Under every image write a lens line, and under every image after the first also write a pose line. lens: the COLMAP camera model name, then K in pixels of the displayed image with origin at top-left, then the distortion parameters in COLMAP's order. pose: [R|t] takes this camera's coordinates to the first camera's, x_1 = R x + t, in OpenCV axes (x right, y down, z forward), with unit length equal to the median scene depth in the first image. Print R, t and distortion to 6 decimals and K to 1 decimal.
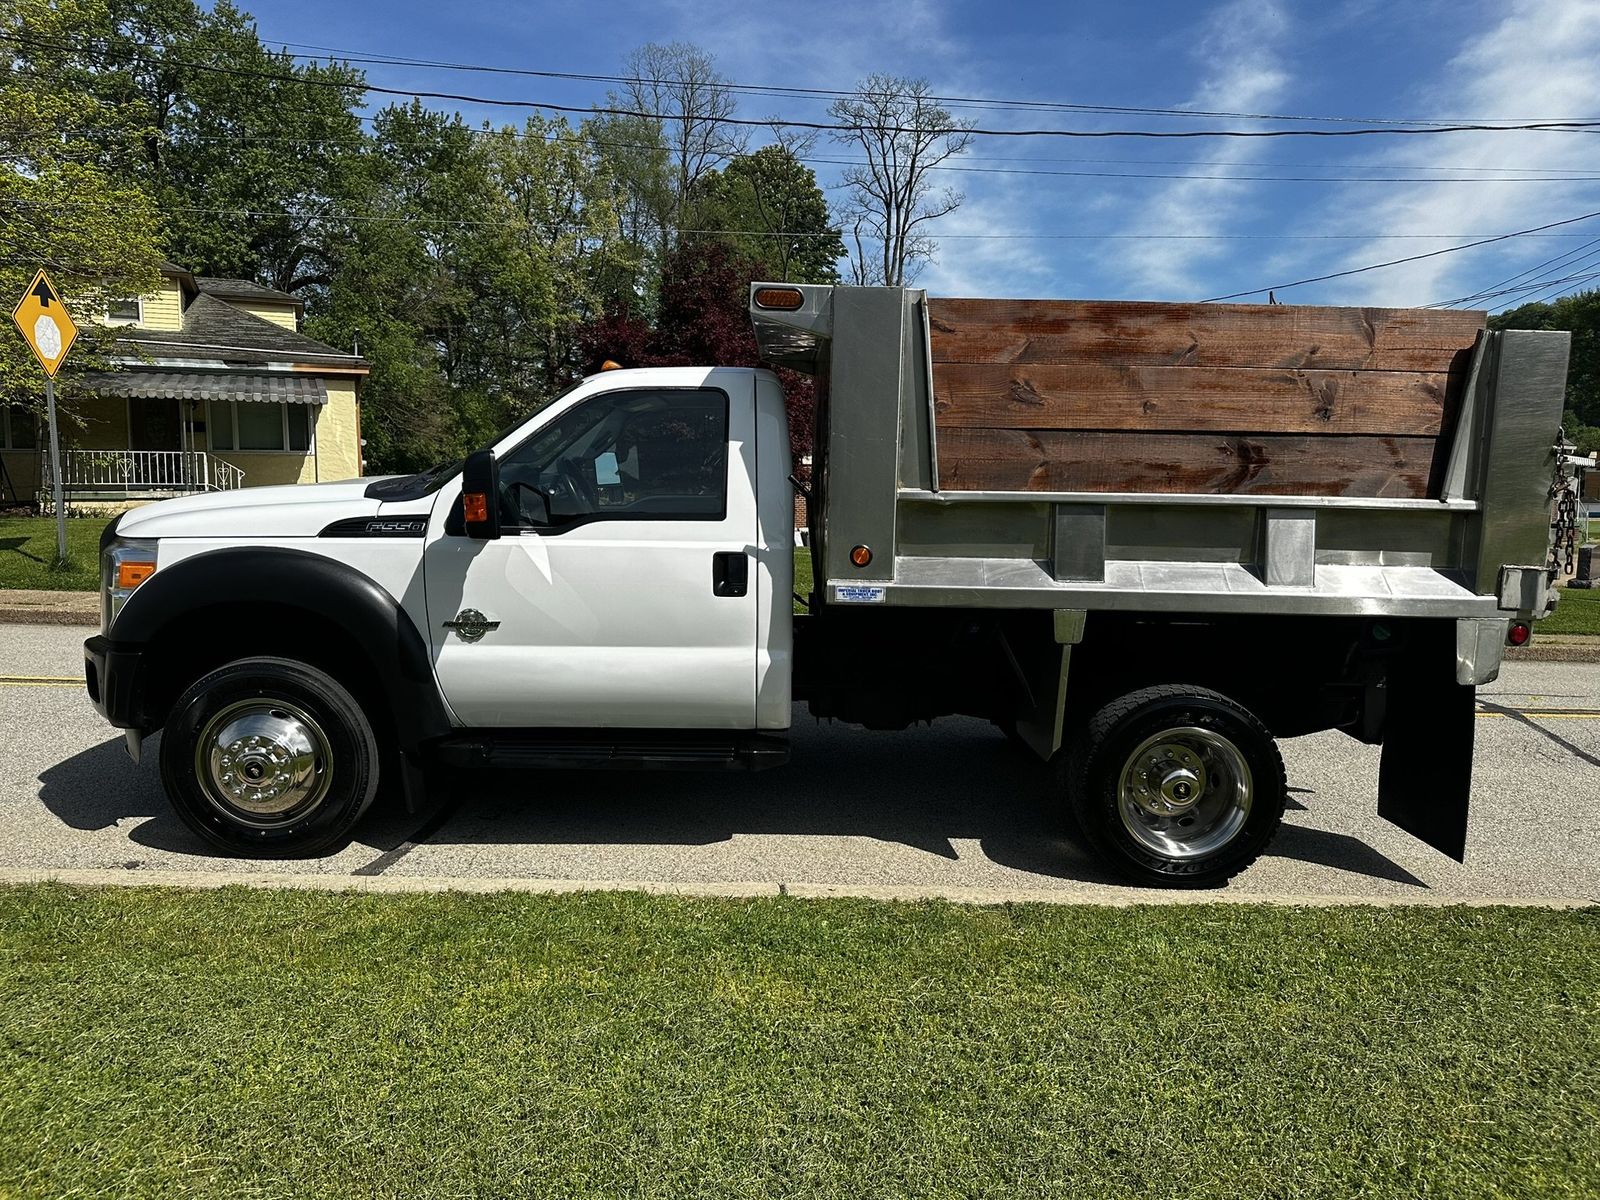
lens RADIAL K [[1157.4, 0, 798.7], [0, 1157.4, 571.4], [0, 0, 1]] dist [0.011540, -0.011009]
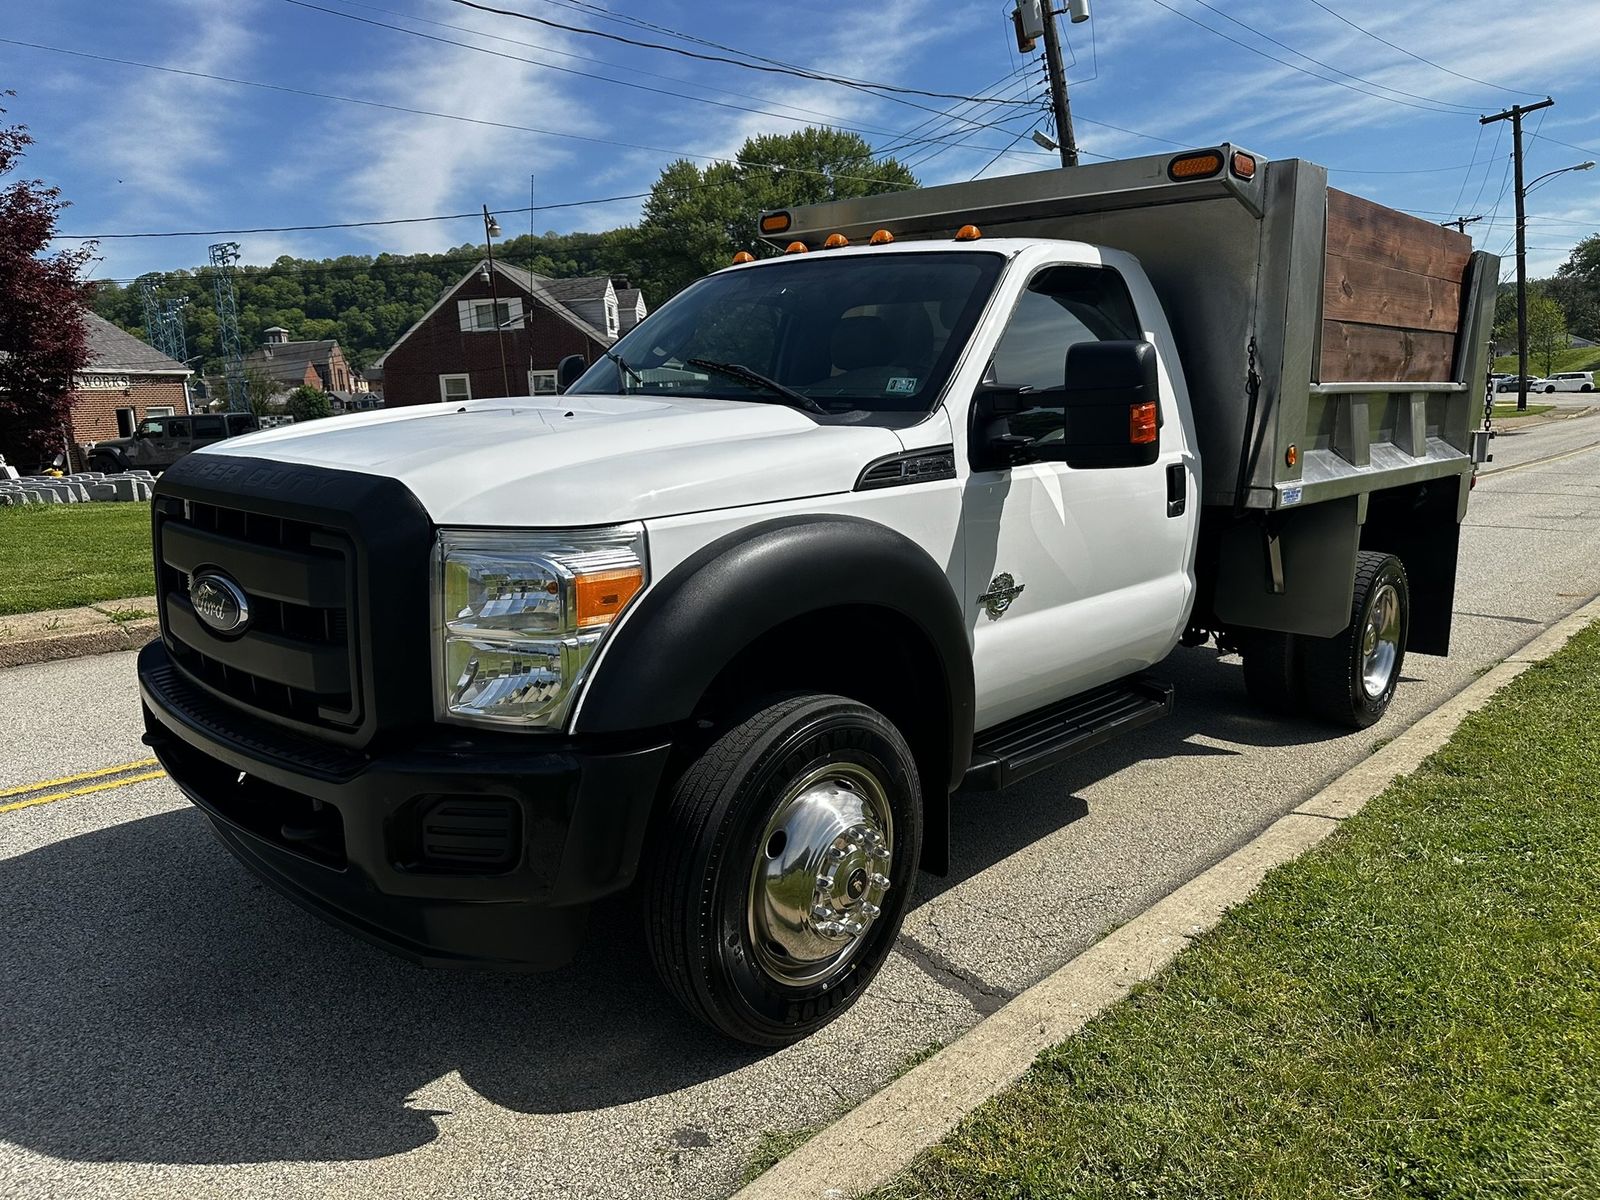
lens RADIAL K [[1158.6, 0, 801.7], [0, 1158.6, 562.5], [0, 0, 1]] dist [0.008081, -0.008996]
pose [[0.701000, -0.133931, 0.700472, -0.840397], [0.091251, 0.990979, 0.098157, -0.052842], [-0.707300, -0.004890, 0.706897, 0.565944]]
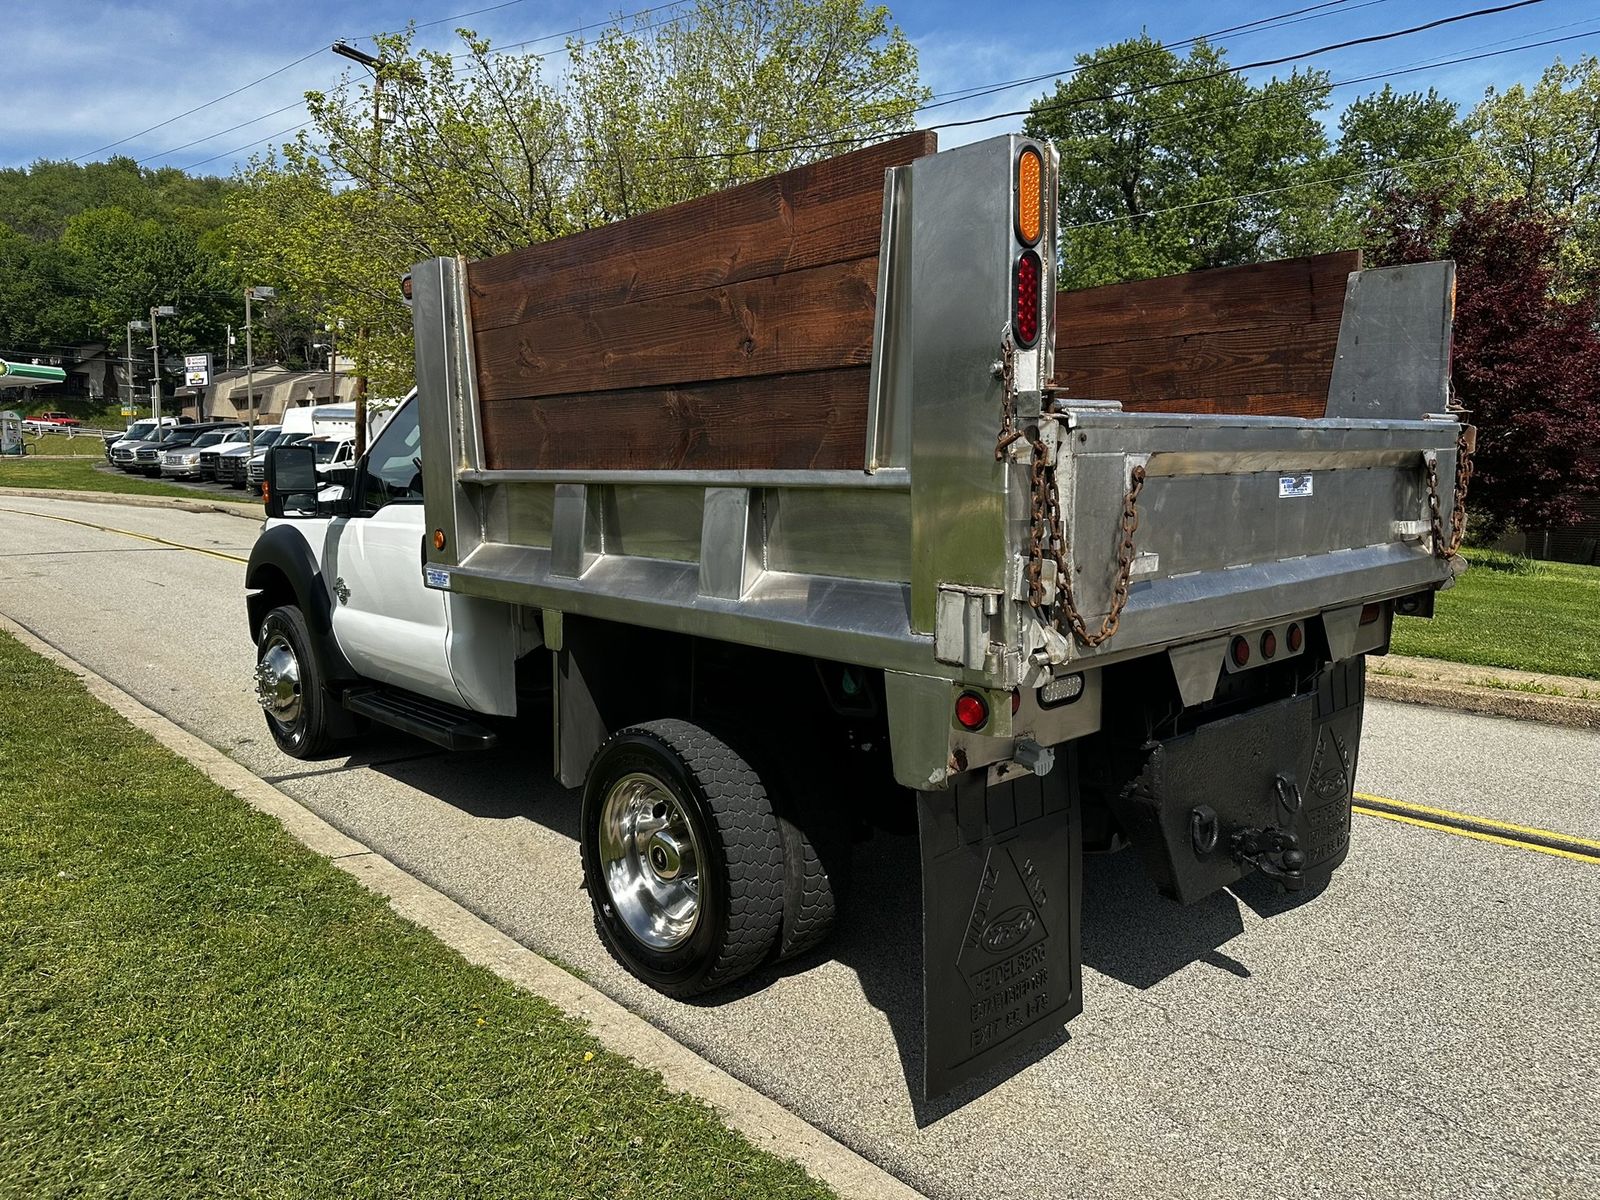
lens RADIAL K [[1158.6, 0, 801.7], [0, 1158.6, 562.5], [0, 0, 1]] dist [0.008081, -0.008996]
pose [[0.654035, 0.040075, -0.755402, 0.923510], [-0.056697, 0.998384, 0.003876, -0.013527], [0.754336, 0.040294, 0.655251, 0.545922]]
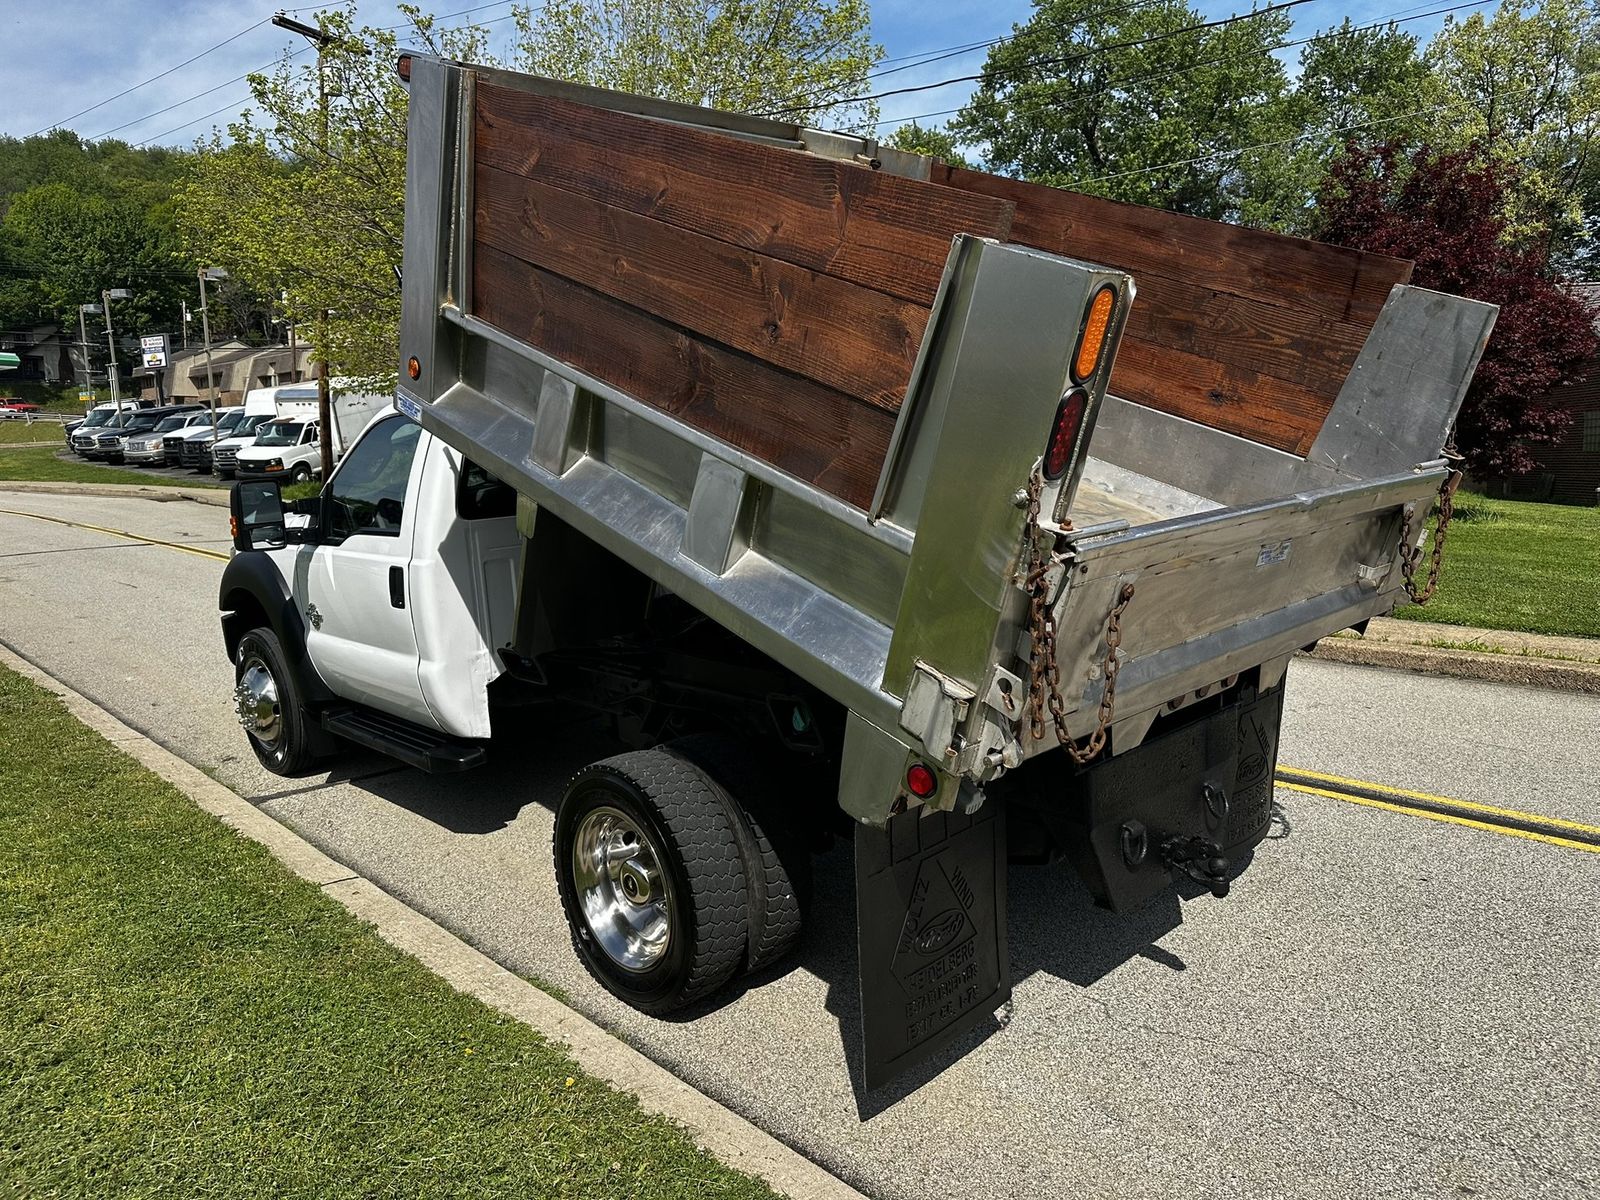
lens RADIAL K [[1157.4, 0, 798.7], [0, 1157.4, 571.4], [0, 0, 1]] dist [0.011540, -0.011009]
pose [[0.669069, 0.047868, -0.741657, 0.960438], [-0.016579, 0.998637, 0.049498, -0.068764], [0.743015, -0.020821, 0.668951, 0.534120]]
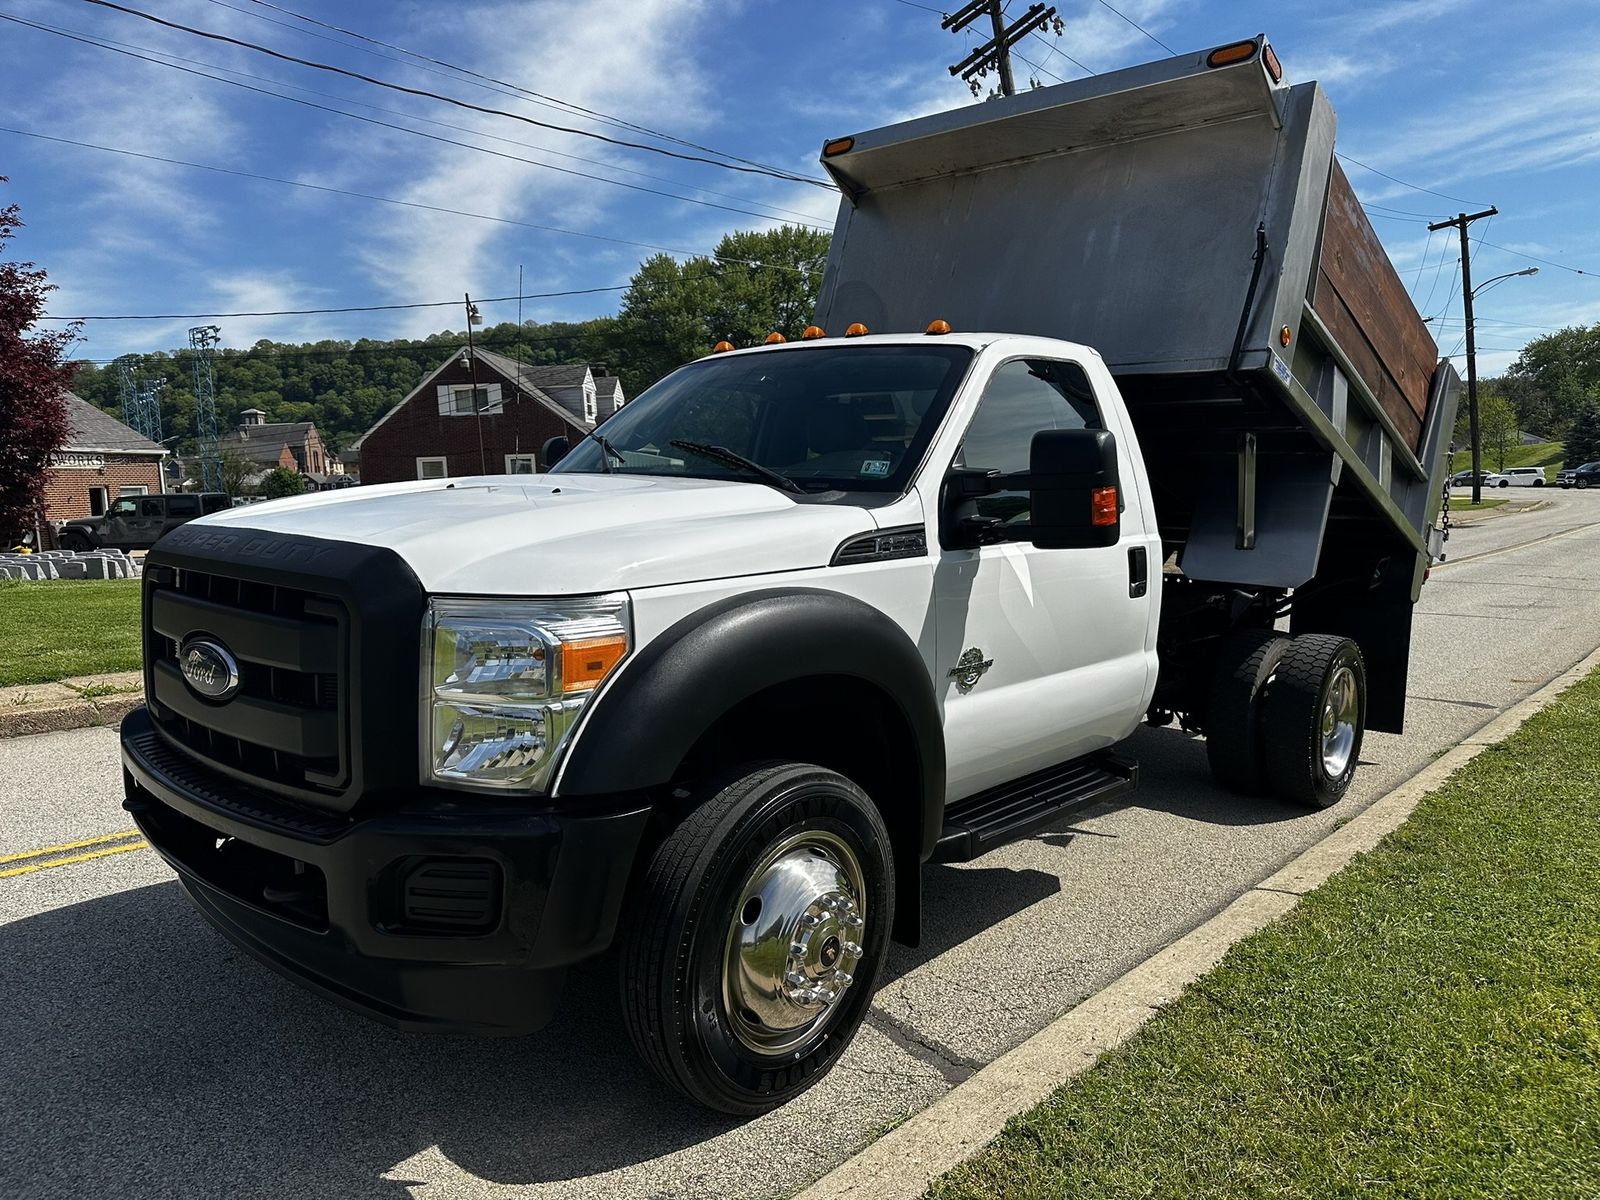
lens RADIAL K [[1151.5, 0, 800.5], [0, 1151.5, 573.3], [0, 0, 1]] dist [0.020075, -0.018586]
pose [[0.685885, -0.081493, 0.723132, -0.856950], [0.080796, 0.996094, 0.035620, -0.047863], [-0.723210, 0.033995, 0.689791, 0.553520]]
